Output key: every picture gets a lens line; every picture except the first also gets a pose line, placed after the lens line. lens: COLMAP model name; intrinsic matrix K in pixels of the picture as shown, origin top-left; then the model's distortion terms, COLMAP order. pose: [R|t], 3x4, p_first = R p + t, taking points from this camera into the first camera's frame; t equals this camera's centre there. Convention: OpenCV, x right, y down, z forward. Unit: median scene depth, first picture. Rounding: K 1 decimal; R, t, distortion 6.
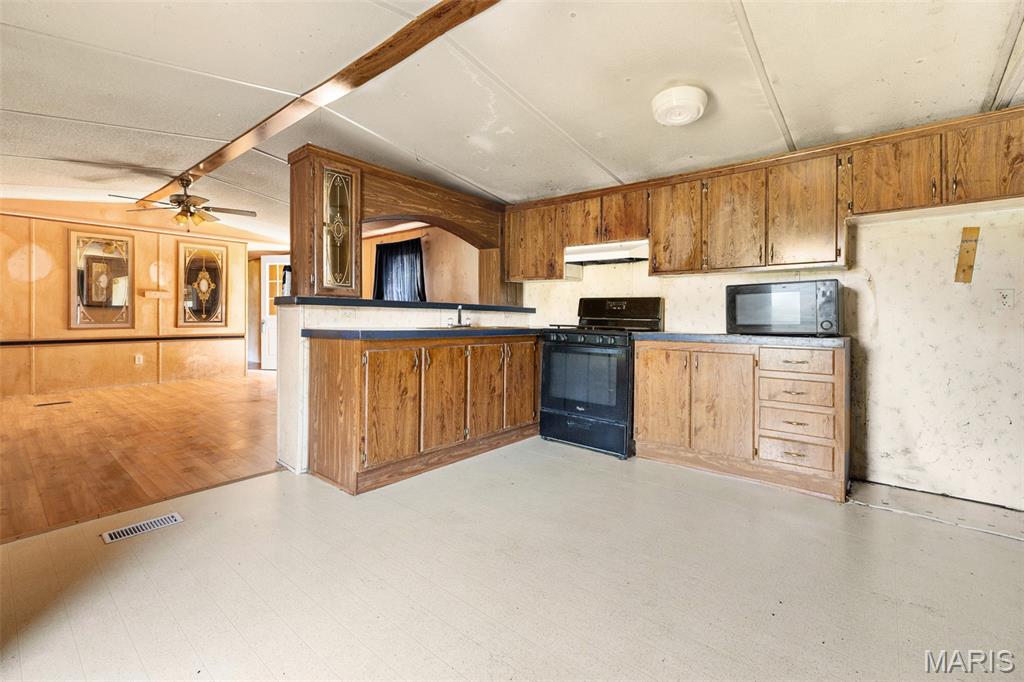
lens RADIAL K [[457.4, 0, 505.4], [0, 457.4, 322.0], [0, 0, 1]] dist [0.000571, 0.000560]
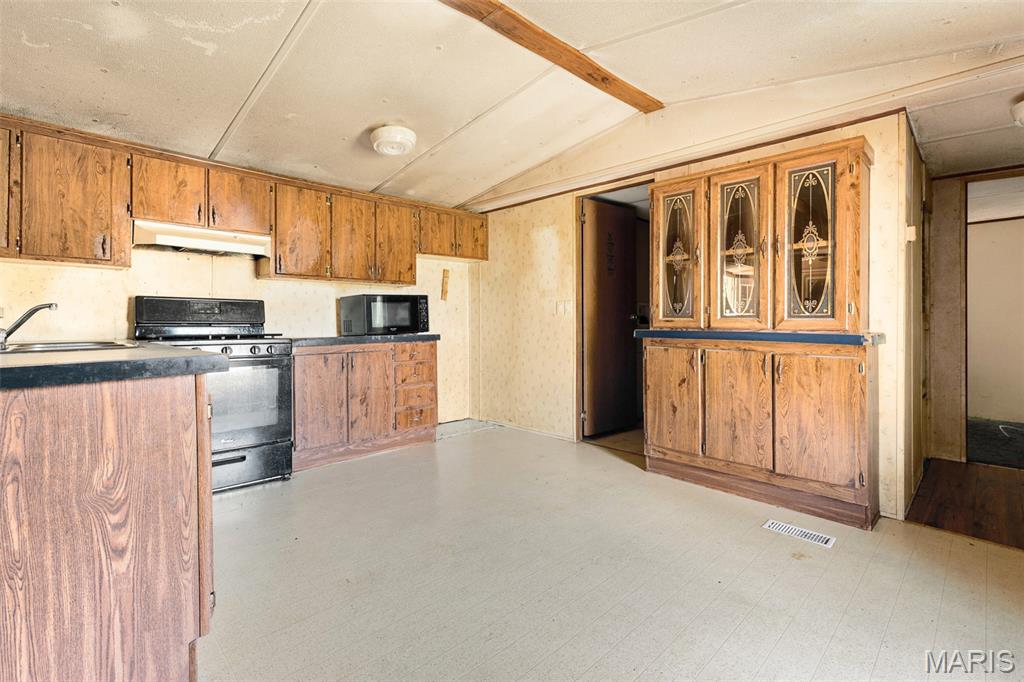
lens RADIAL K [[457.4, 0, 521.1], [0, 457.4, 323.5], [0, 0, 1]] dist [0.000571, 0.000560]
pose [[0.079832, -0.014459, 0.996703, -0.422322], [0.016278, 0.999780, 0.013199, -0.008836], [-0.996675, 0.015171, 0.080050, 0.325069]]
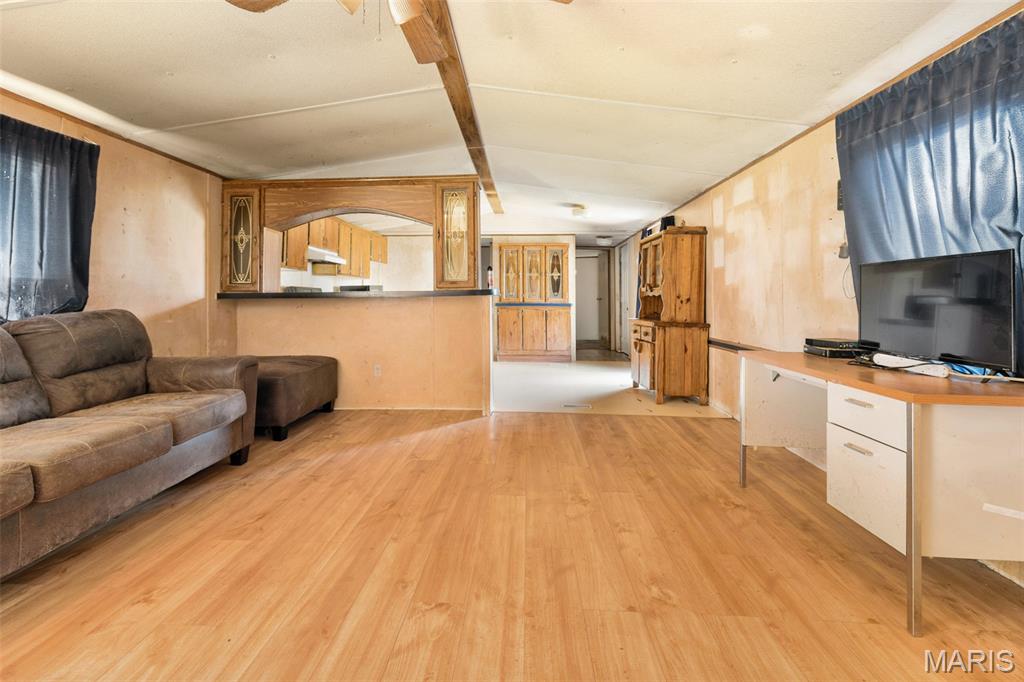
lens RADIAL K [[457.4, 0, 498.2], [0, 457.4, 288.0], [0, 0, 1]] dist [0.000571, 0.000560]
pose [[-0.610389, 0.008528, 0.792056, -1.003460], [0.008318, 0.999956, -0.004356, -0.032565], [-0.792058, 0.003930, -0.610433, 1.147491]]
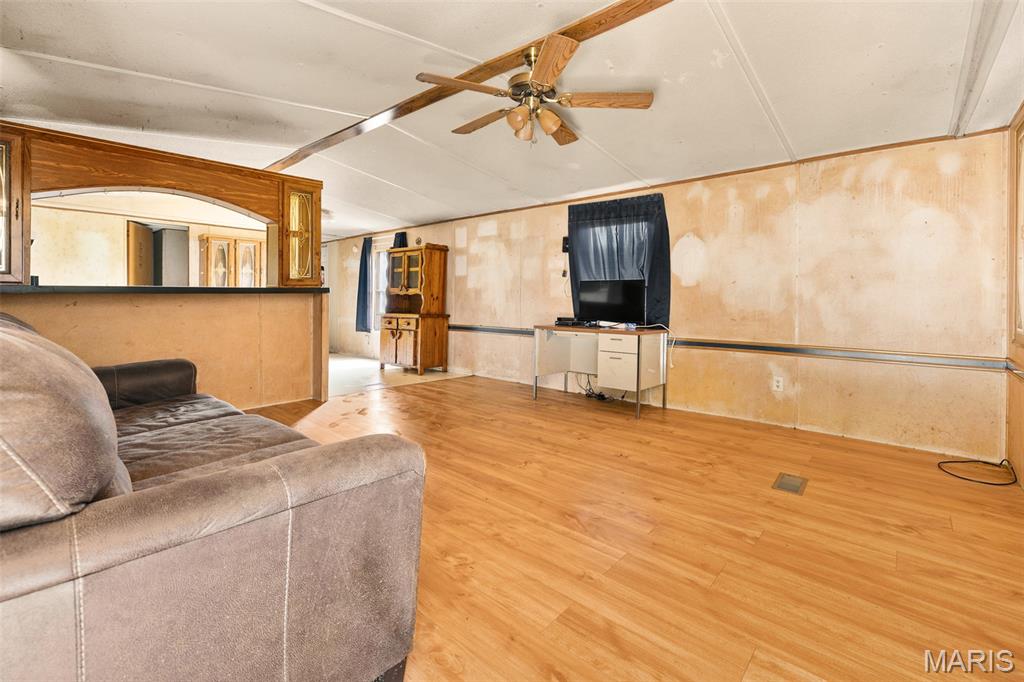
lens RADIAL K [[457.4, 0, 502.2], [0, 457.4, 302.2], [0, 0, 1]] dist [0.000571, 0.000560]
pose [[-0.999726, -0.014843, 0.018105, -0.694955], [-0.014354, 0.999537, 0.026841, -0.034076], [-0.018495, 0.026574, -0.999476, 1.576426]]
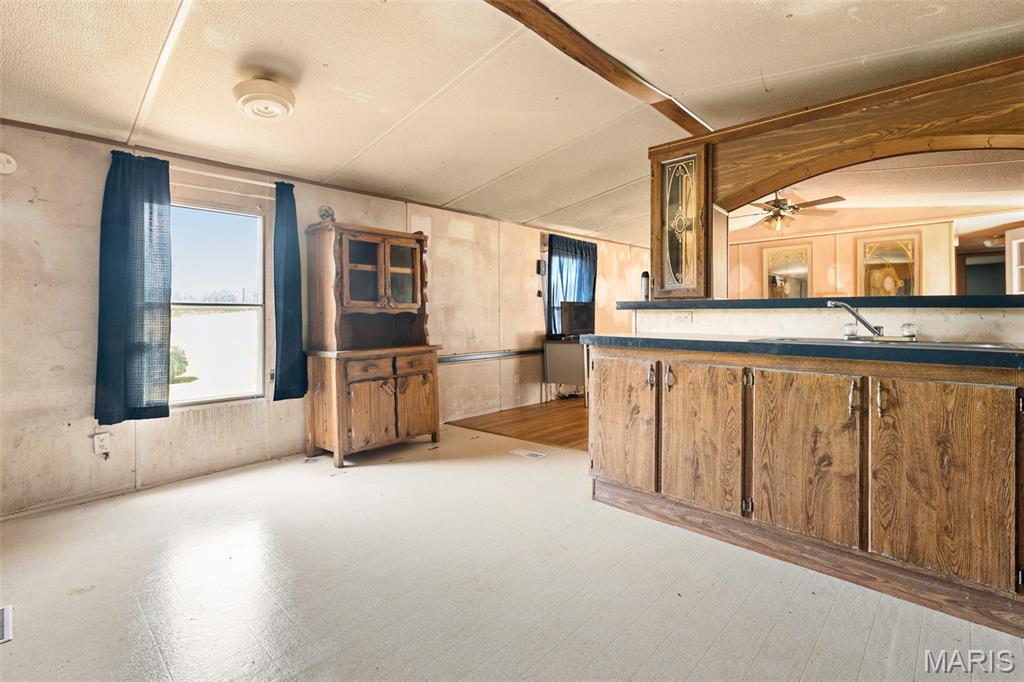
lens RADIAL K [[457.4, 0, 481.7], [0, 457.4, 321.9], [0, 0, 1]] dist [0.000571, 0.000560]
pose [[-0.089693, 0.002927, -0.995965, 0.362688], [-0.009016, 0.999952, 0.003750, -0.006310], [0.995929, 0.009316, -0.089662, 0.442872]]
